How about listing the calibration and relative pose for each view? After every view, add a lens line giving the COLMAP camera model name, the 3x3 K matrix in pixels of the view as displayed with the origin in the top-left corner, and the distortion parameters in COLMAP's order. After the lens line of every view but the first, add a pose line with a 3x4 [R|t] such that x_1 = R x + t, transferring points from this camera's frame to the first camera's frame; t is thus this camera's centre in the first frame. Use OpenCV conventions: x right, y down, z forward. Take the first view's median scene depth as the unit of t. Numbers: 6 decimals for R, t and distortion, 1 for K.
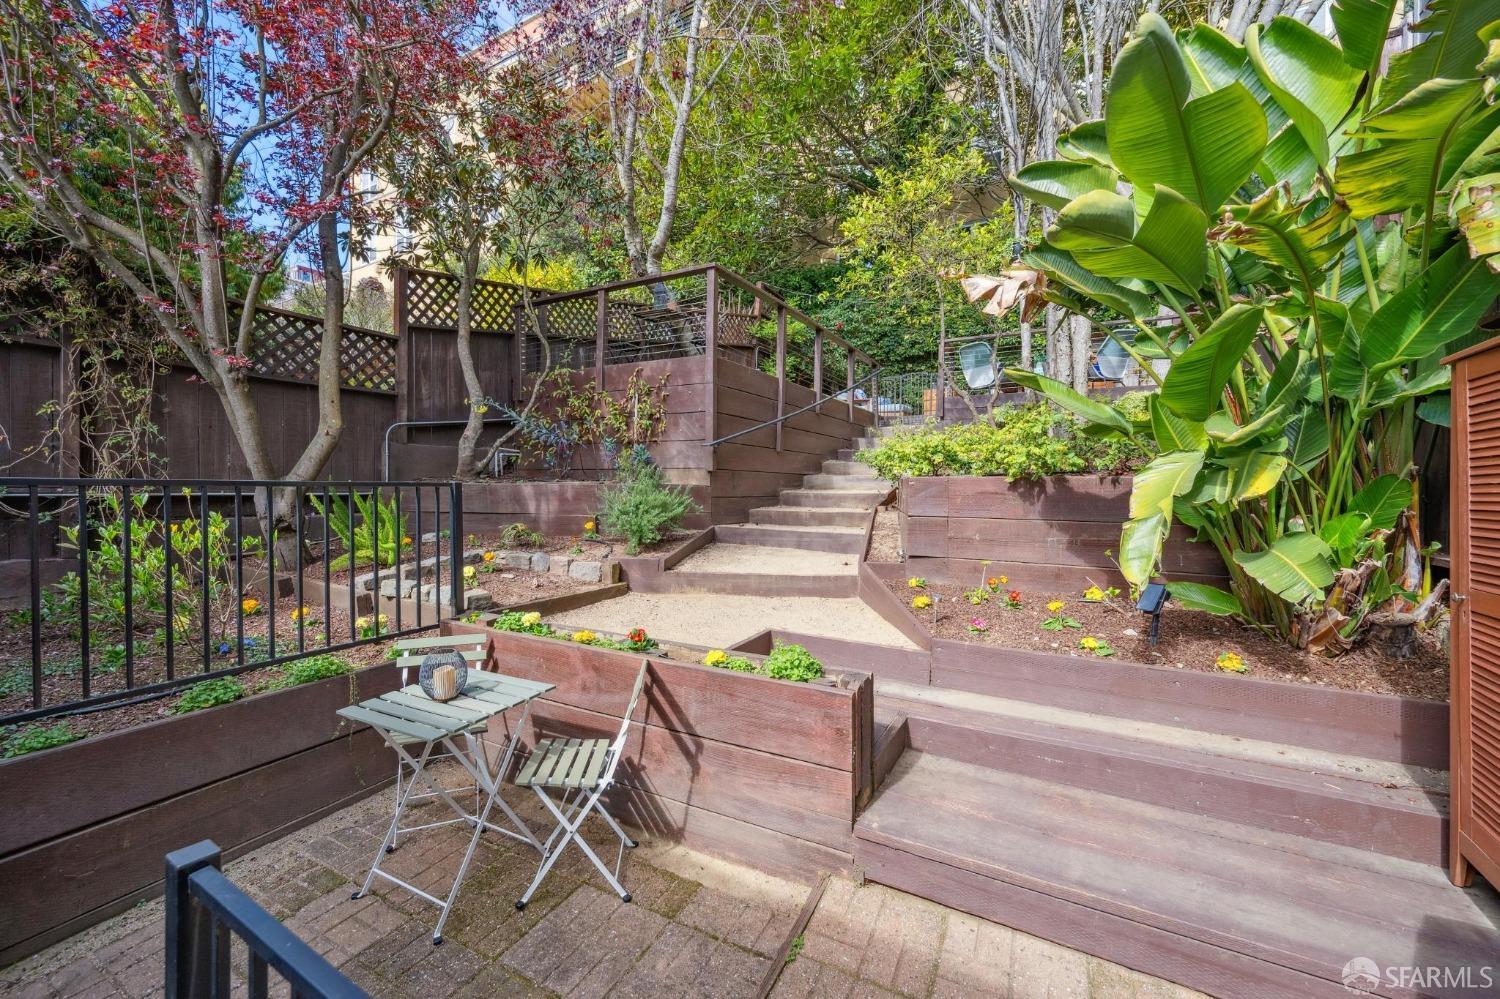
lens RADIAL K [[597.9, 0, 752.5], [0, 597.9, 499.5], [0, 0, 1]] dist [-0.000919, 0.000476]
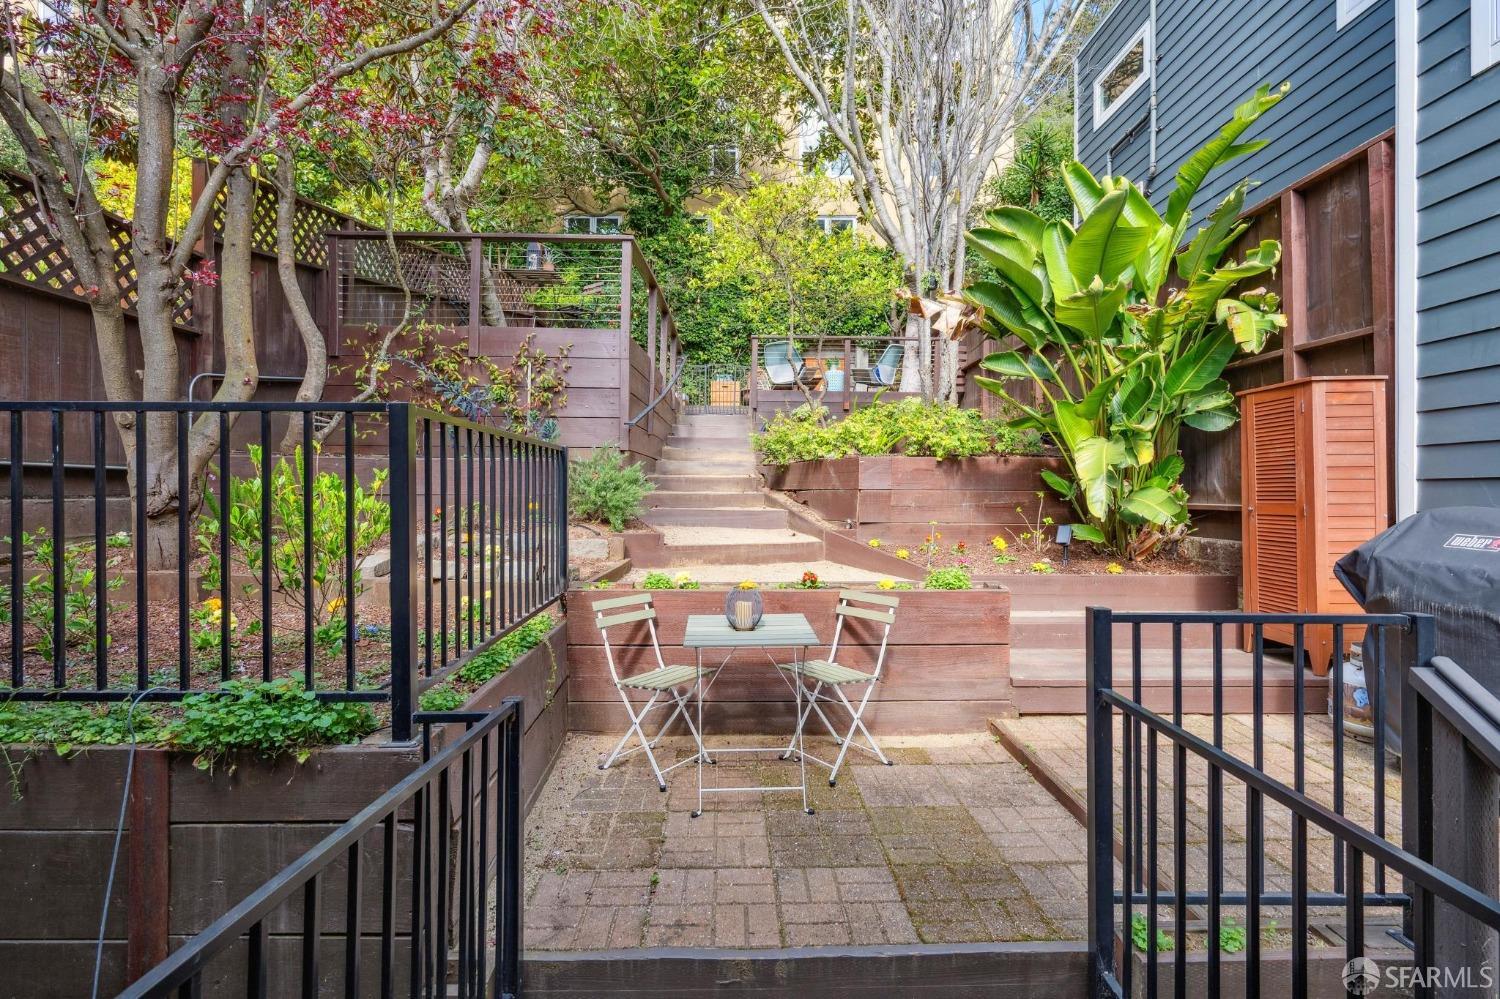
lens RADIAL K [[693.6, 0, 749.8], [0, 693.6, 492.6], [0, 0, 1]] dist [-0.013225, 0.000348]
pose [[0.864618, -0.004498, 0.502410, -0.683235], [0.012013, 0.999859, -0.011723, 0.052714], [-0.502286, 0.016171, 0.864550, -0.086276]]
